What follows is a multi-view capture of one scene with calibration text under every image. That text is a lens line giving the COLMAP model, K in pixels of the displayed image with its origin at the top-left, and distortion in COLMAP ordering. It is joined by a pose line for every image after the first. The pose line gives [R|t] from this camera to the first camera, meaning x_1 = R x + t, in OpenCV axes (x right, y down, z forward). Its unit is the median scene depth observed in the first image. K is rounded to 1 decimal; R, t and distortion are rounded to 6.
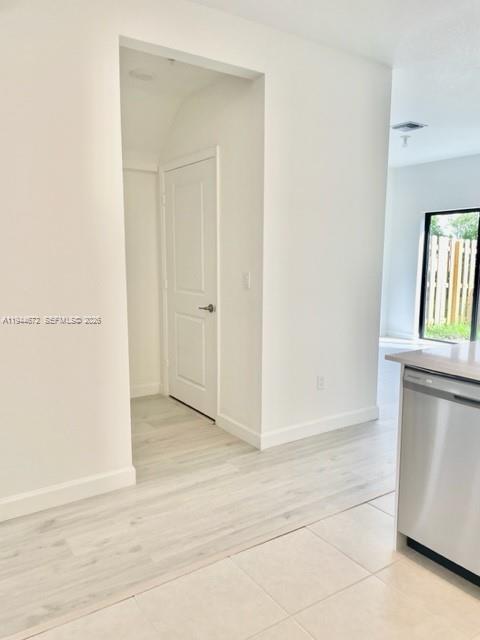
lens RADIAL K [[499.6, 0, 245.1], [0, 499.6, 340.3], [0, 0, 1]] dist [0.094068, -0.133626]
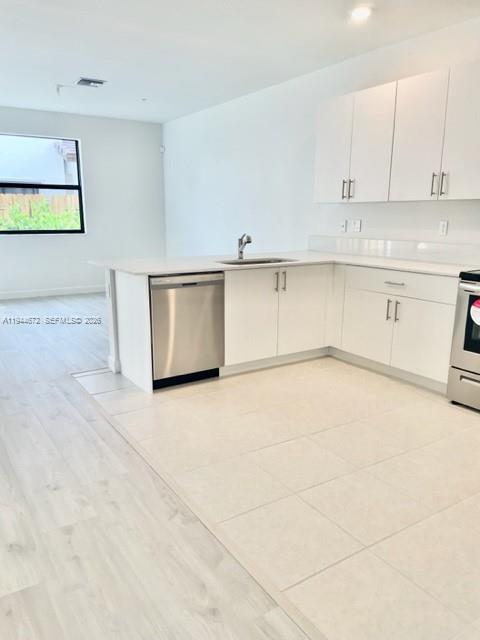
lens RADIAL K [[499.6, 0, 232.0], [0, 499.6, 330.6], [0, 0, 1]] dist [0.094068, -0.133626]
pose [[0.014864, -0.237576, 0.971255, -1.198103], [0.170545, 0.957731, 0.231658, -0.102947], [-0.985238, 0.162199, 0.054753, 0.630098]]
